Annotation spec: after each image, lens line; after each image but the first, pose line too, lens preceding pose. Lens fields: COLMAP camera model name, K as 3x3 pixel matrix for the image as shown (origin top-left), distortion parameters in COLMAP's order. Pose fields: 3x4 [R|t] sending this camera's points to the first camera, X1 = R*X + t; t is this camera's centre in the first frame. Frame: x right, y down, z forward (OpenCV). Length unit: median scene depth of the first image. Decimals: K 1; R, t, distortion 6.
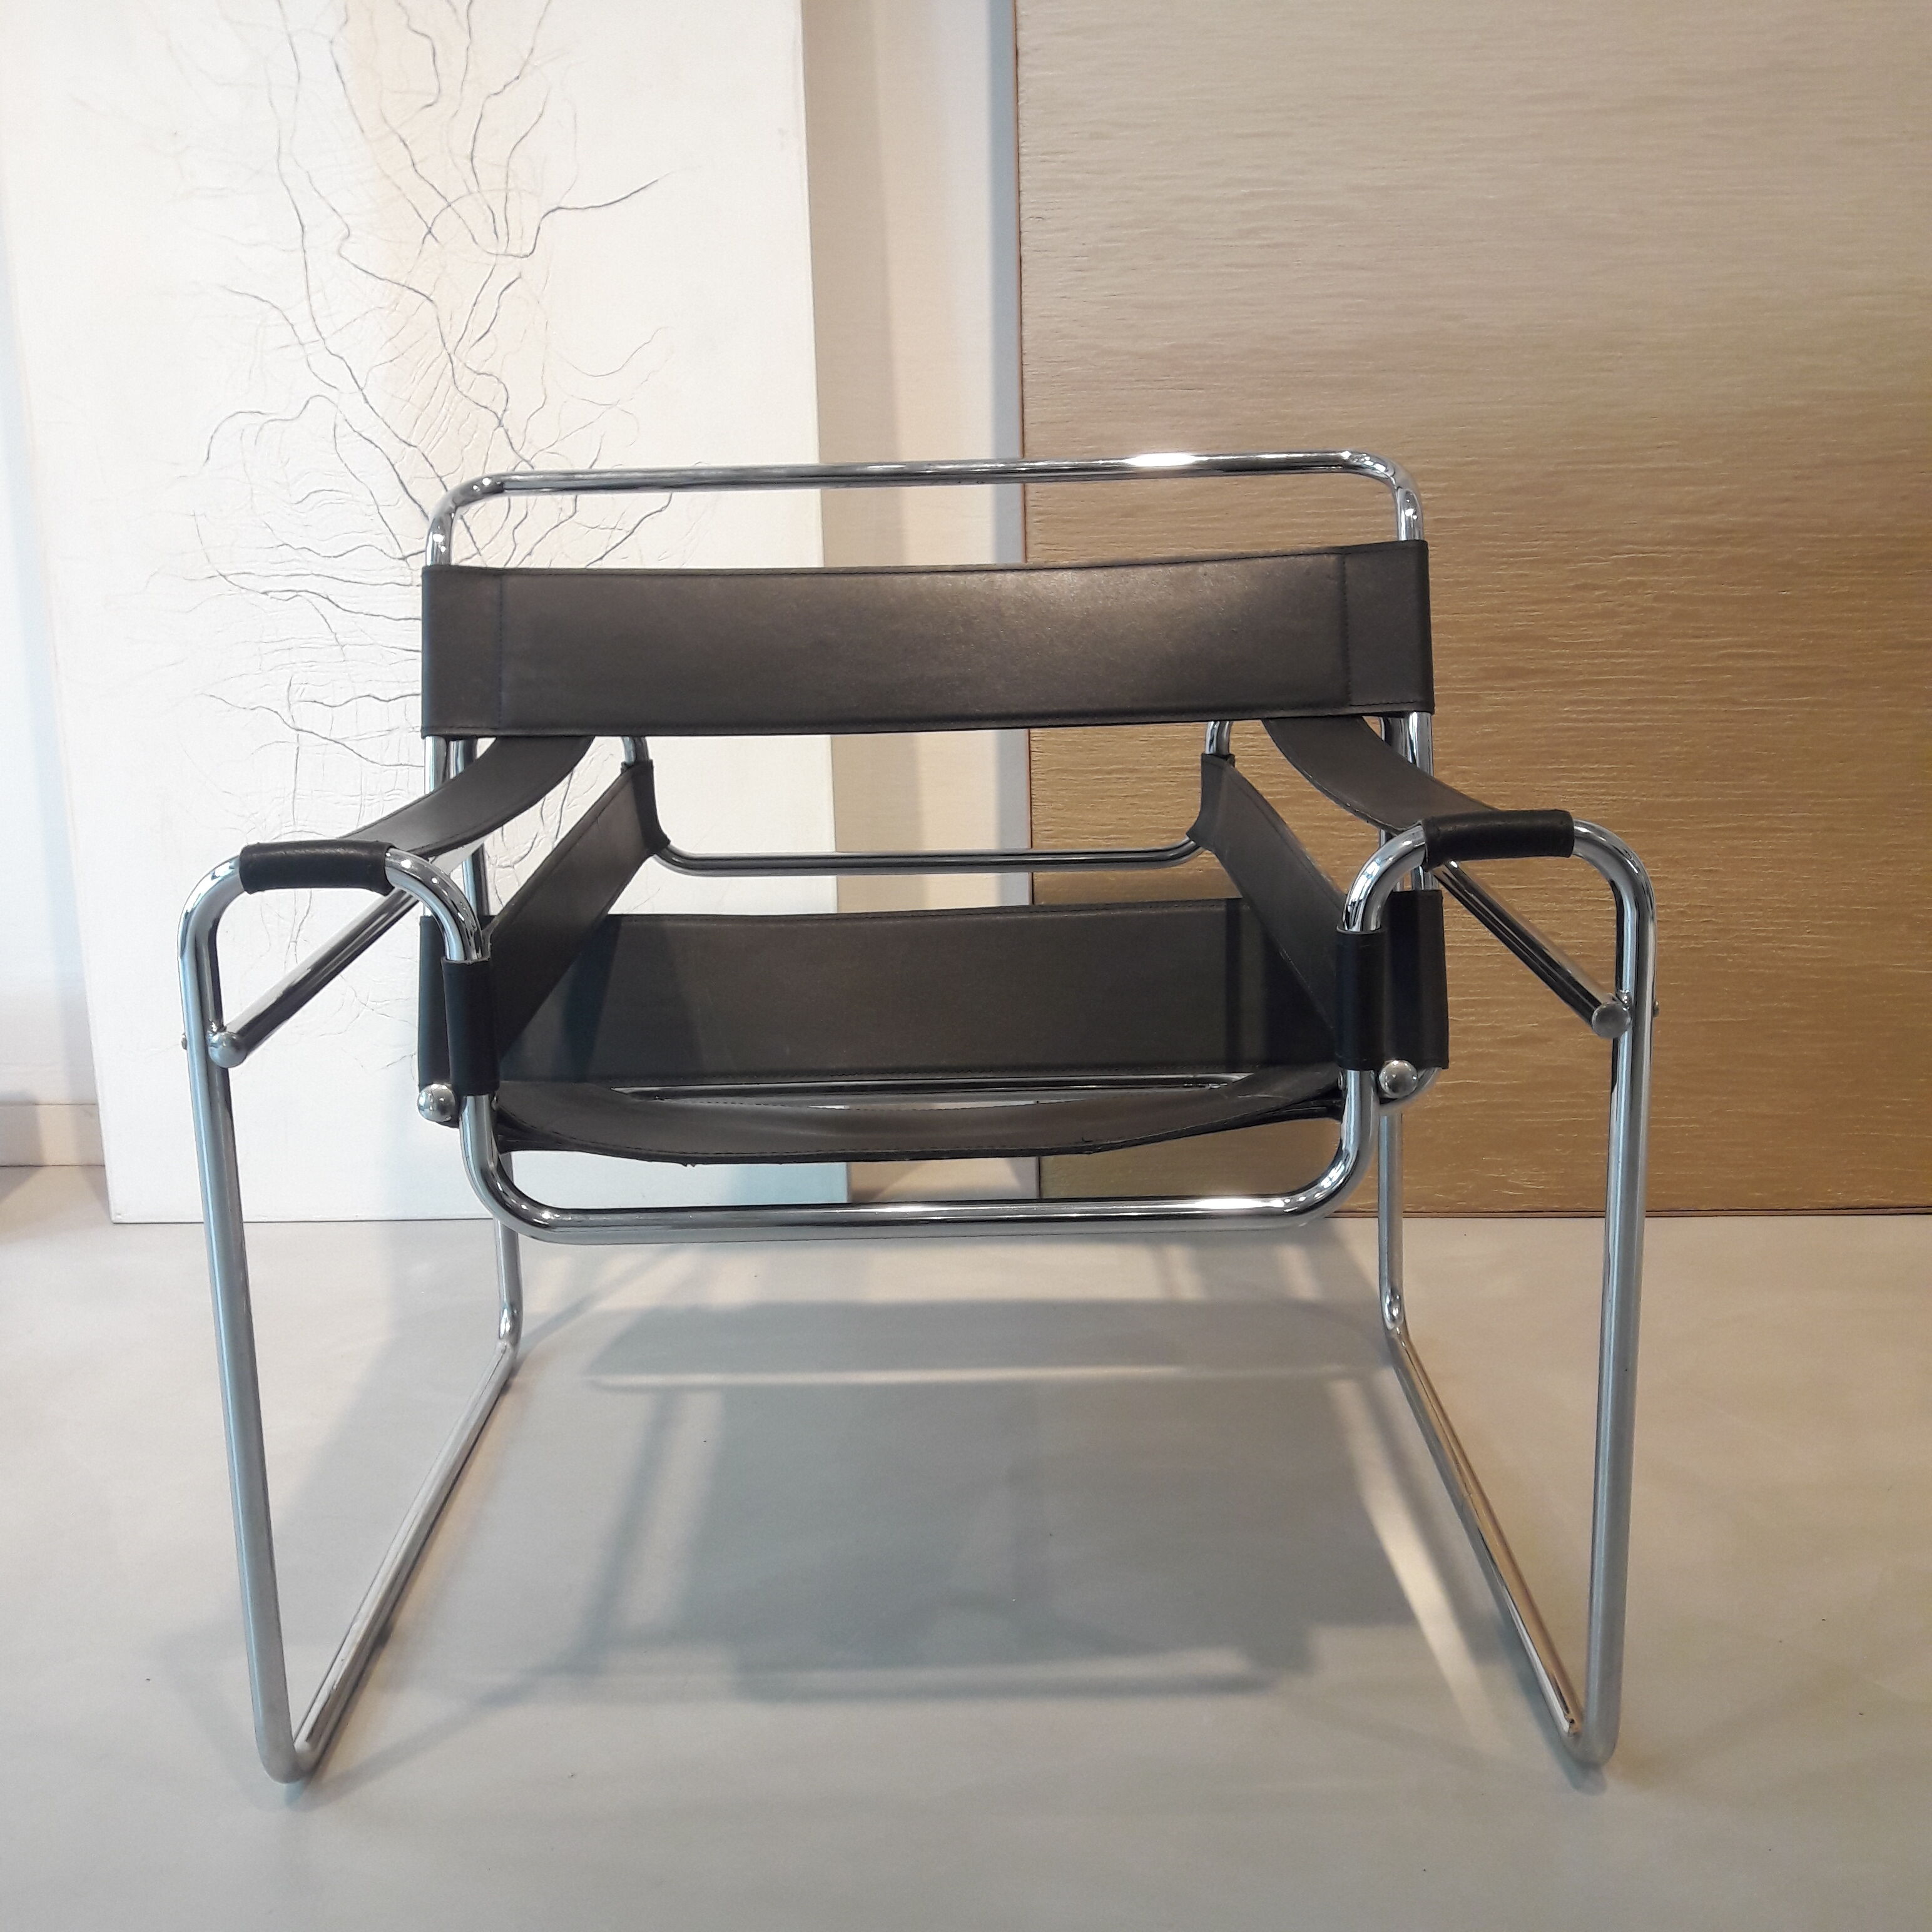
lens RADIAL K [[2220.5, 0, 966.0], [0, 2220.5, 966.0], [0, 0, 1]] dist [0.153861, -0.481528]
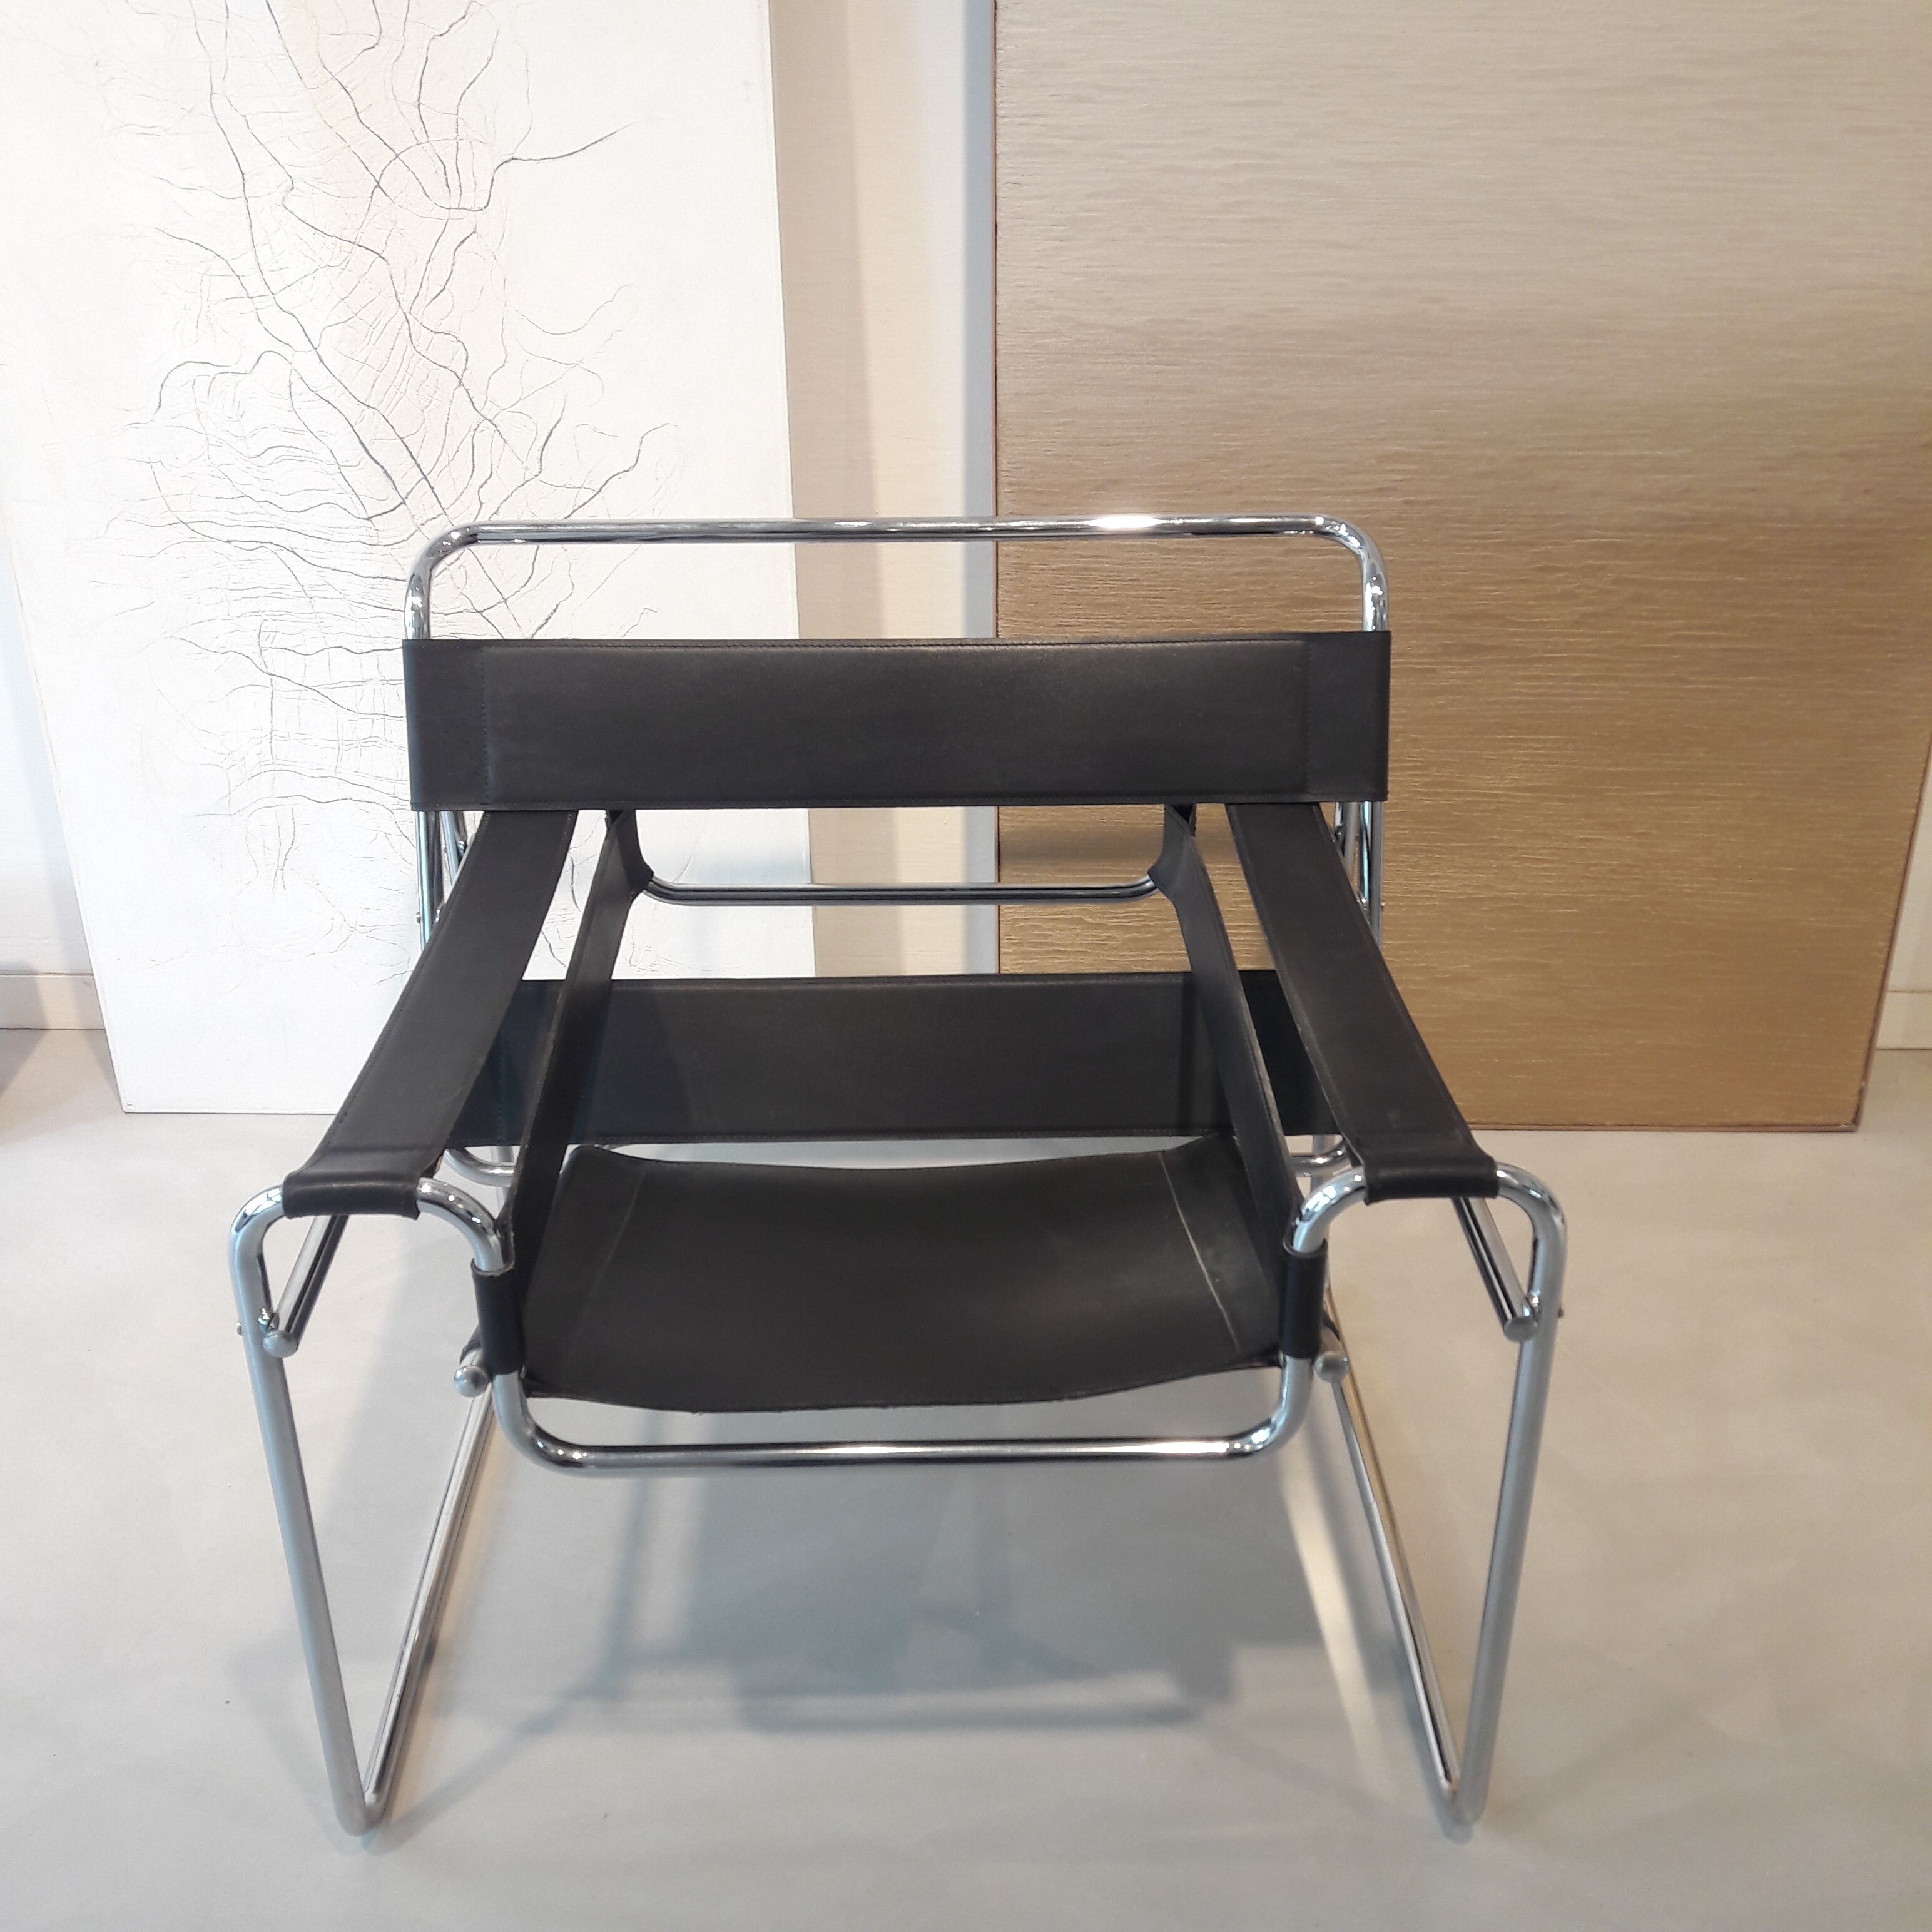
lens RADIAL K [[2221.7, 0, 977.3], [0, 2221.7, 941.8], [0, 0, 1]] dist [0.151314, -0.475852]
pose [[0.999412, 0.004663, 0.033970, -0.015114], [-0.013615, 0.963231, 0.268331, -0.276416], [-0.031470, -0.268636, 0.962728, -0.013663]]
